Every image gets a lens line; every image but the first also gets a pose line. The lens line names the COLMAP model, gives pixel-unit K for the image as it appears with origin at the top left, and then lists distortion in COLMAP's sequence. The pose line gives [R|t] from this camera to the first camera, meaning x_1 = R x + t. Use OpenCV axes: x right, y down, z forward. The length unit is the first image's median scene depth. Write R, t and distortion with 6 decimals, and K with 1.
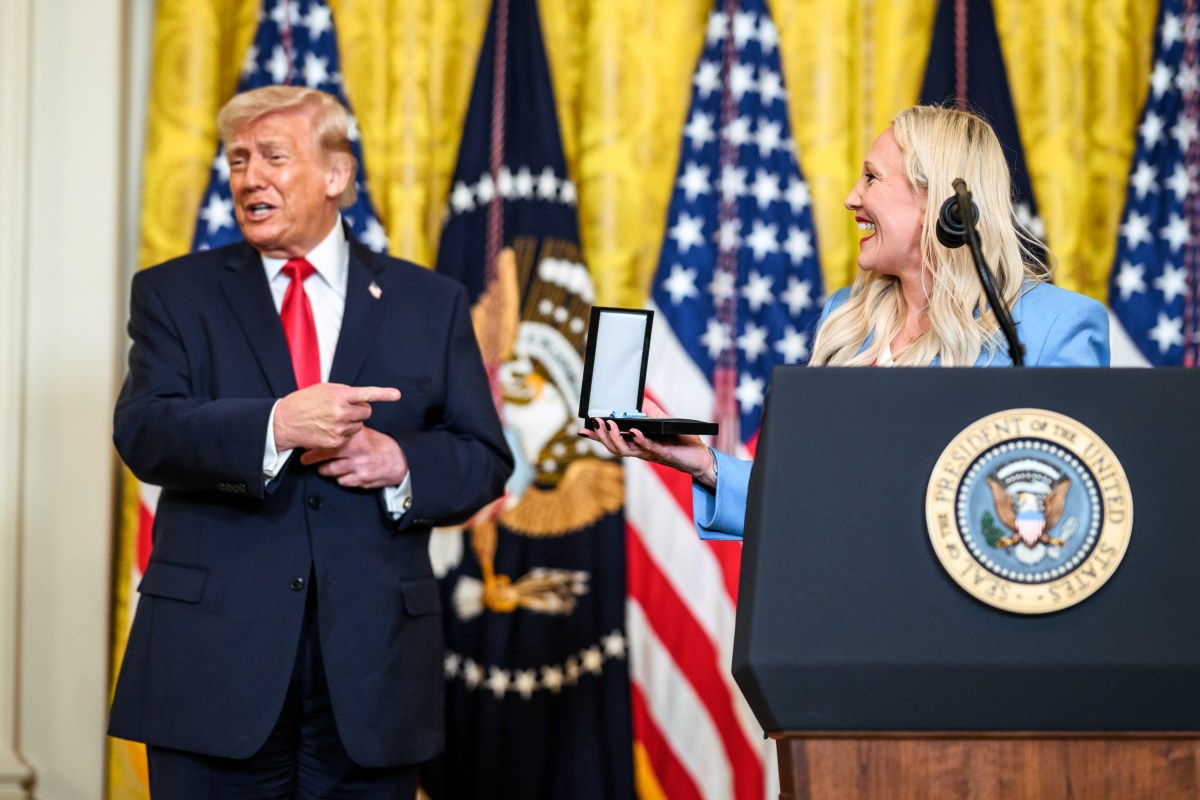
lens RADIAL K [[3034.7, 0, 591.2], [0, 3034.7, 412.8], [0, 0, 1]] dist [0.189748, 0.000000]
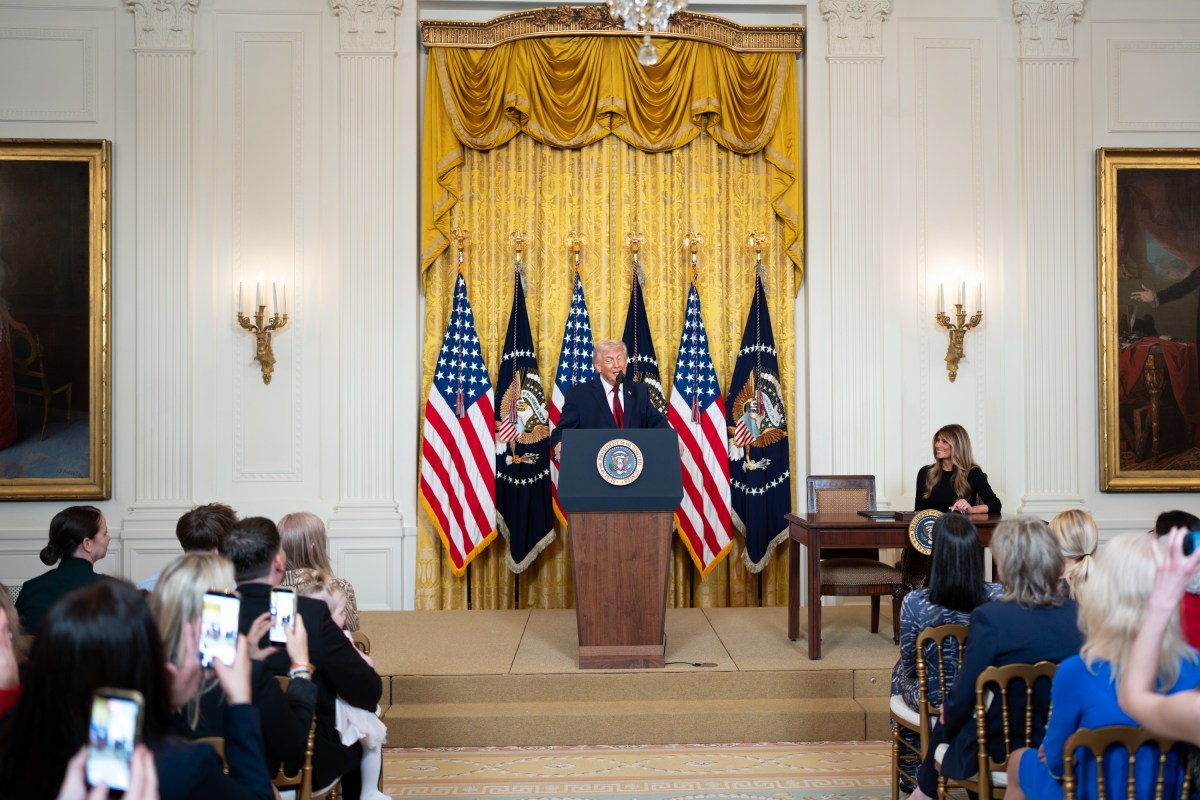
lens RADIAL K [[1060.2, 0, 631.5], [0, 1060.2, 404.1], [0, 0, 1]] dist [-0.009103, 0.032477]
pose [[0.999652, -0.006654, 0.025541, 0.082036], [0.004662, 0.997000, 0.077267, -0.114312], [-0.025978, -0.077121, 0.996683, -0.348664]]
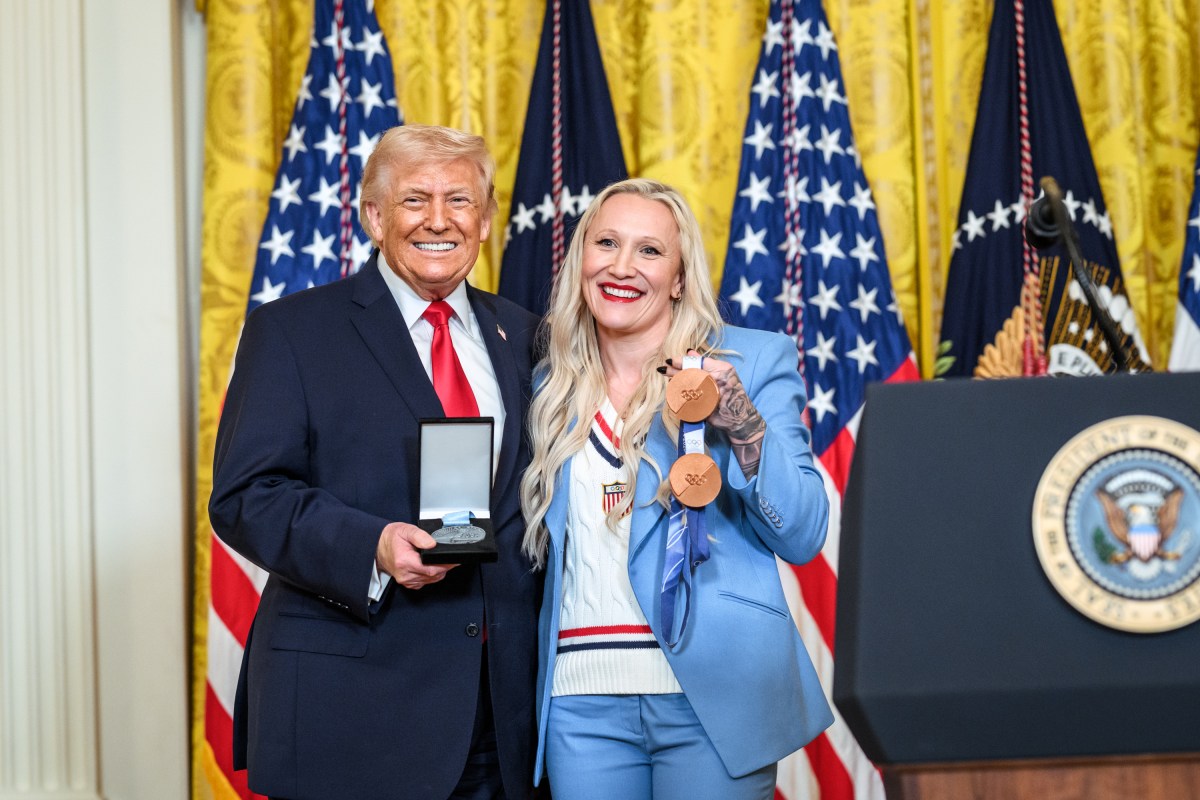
lens RADIAL K [[2859.1, 0, 612.5], [0, 2859.1, 403.1], [0, 0, 1]] dist [0.289528, 0.000000]
pose [[0.999108, -0.041547, -0.007509, -0.009073], [0.041527, 0.999134, -0.002700, -0.006746], [0.007615, 0.002386, 0.999968, 0.064478]]
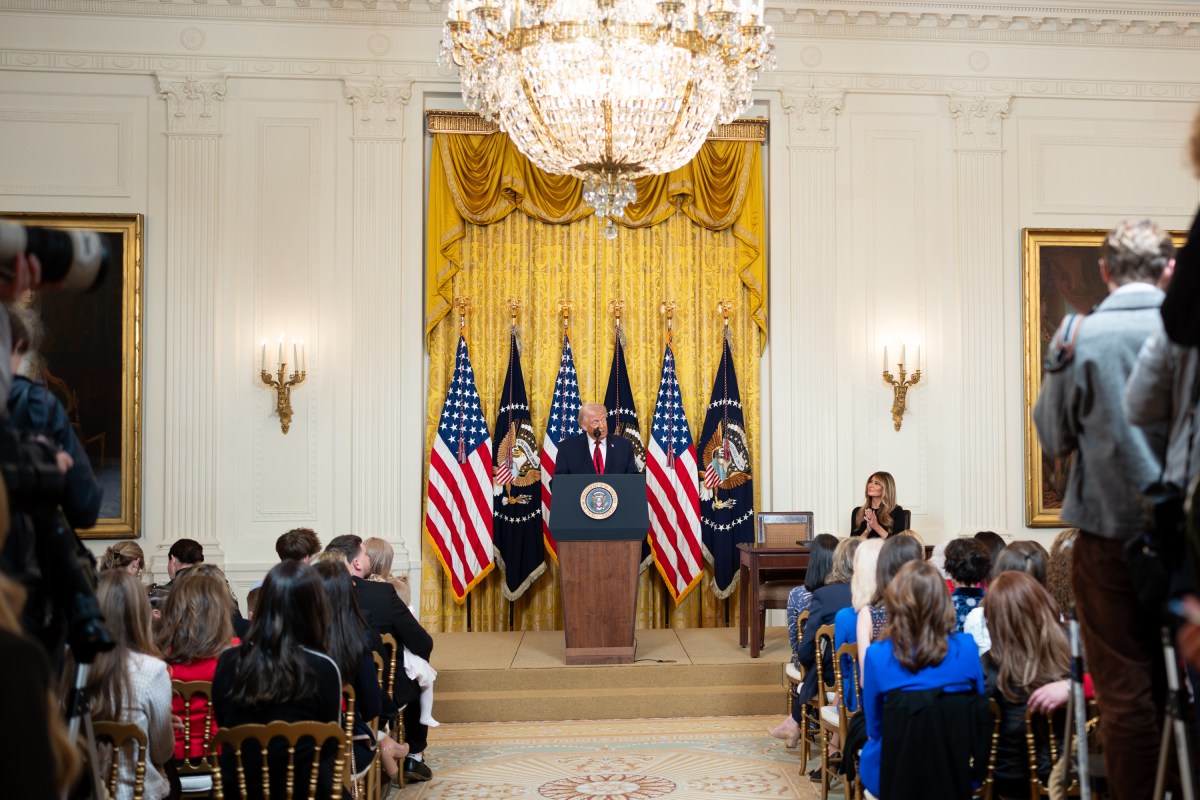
lens RADIAL K [[1446.5, 0, 763.5], [0, 1446.5, 410.6], [0, 0, 1]] dist [-0.012237, 0.000000]
pose [[0.994260, -0.004574, 0.106890, 0.108334], [-0.002150, 0.998030, 0.062710, -0.200818], [-0.106966, -0.062579, 0.992291, -1.103084]]
